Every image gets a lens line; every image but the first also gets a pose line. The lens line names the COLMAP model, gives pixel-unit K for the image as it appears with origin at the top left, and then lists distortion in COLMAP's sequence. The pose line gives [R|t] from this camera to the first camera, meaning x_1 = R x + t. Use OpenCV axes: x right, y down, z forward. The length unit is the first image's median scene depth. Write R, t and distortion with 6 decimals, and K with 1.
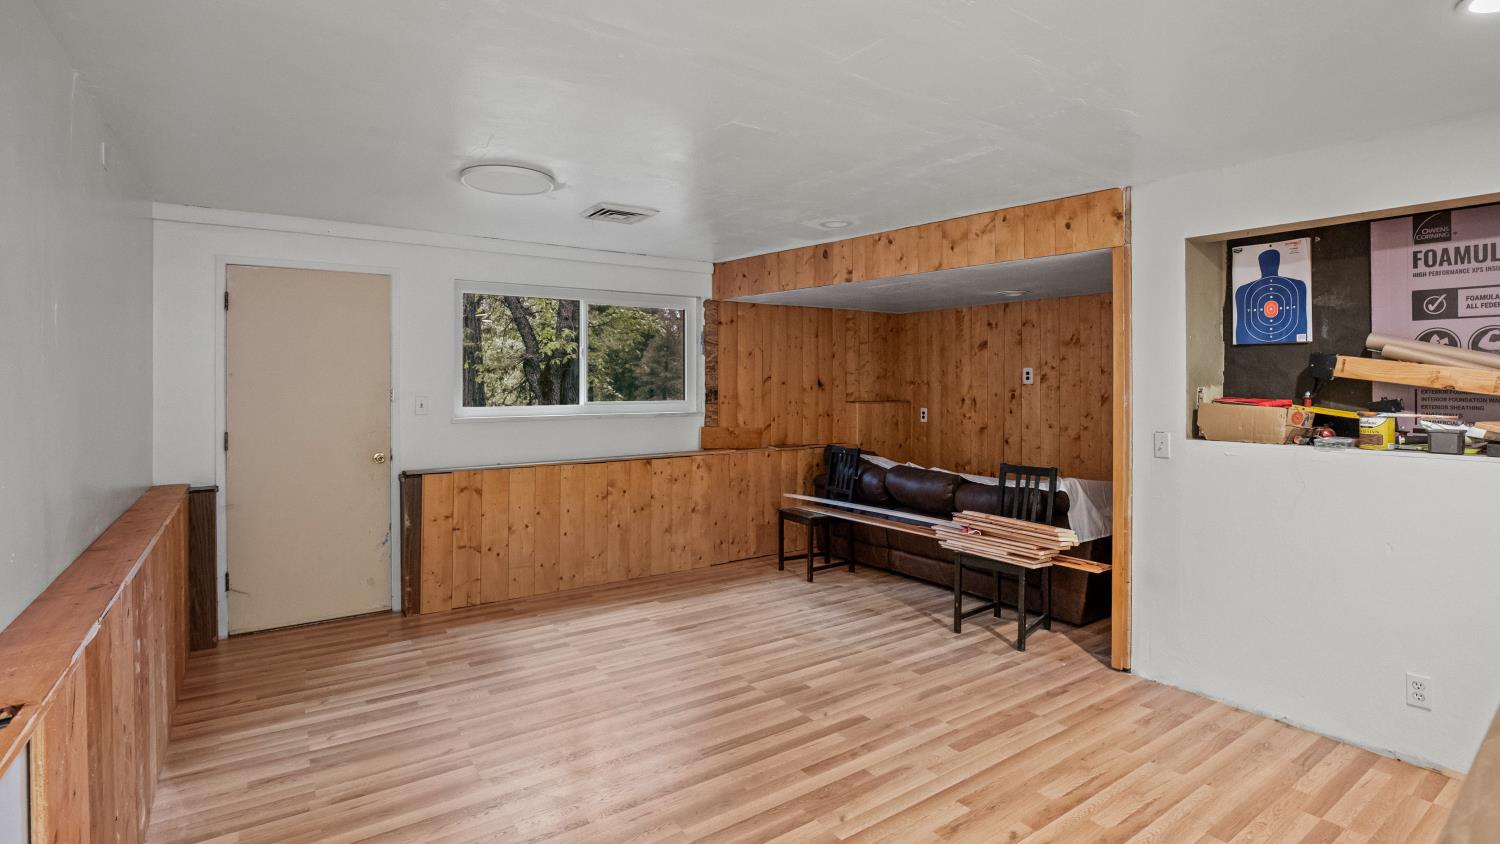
lens RADIAL K [[710.8, 0, 756.9], [0, 710.8, 390.1], [0, 0, 1]] dist [-0.025180, 0.000198]
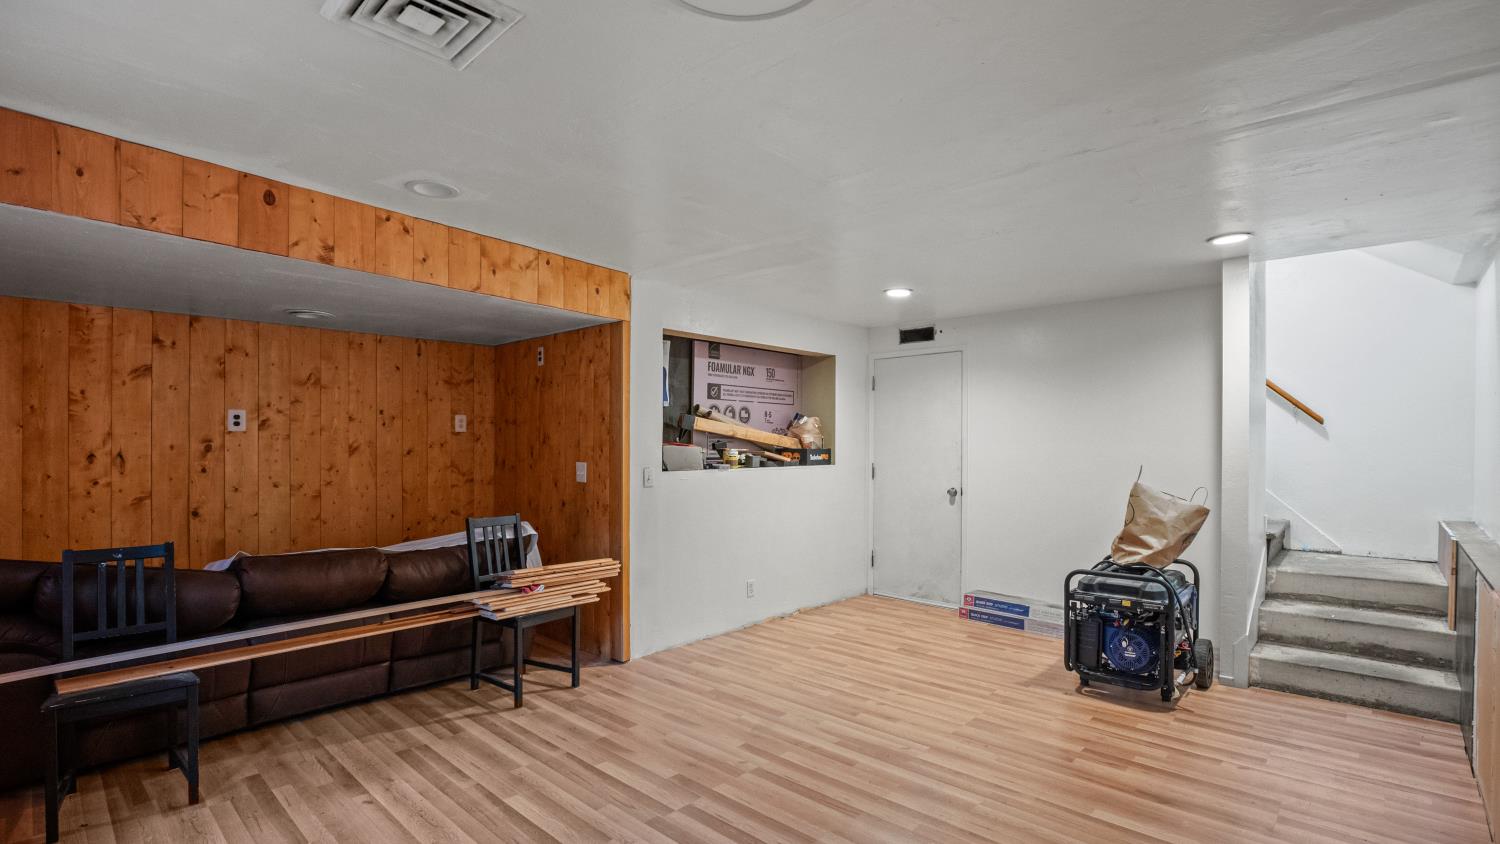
lens RADIAL K [[711.6, 0, 756.7], [0, 711.6, 452.8], [0, 0, 1]] dist [-0.023017, -0.000062]
pose [[-0.211198, -0.015624, 0.977319, -0.612393], [0.007866, 0.999813, 0.017683, 0.006926], [-0.977412, 0.011423, -0.211035, 0.837939]]
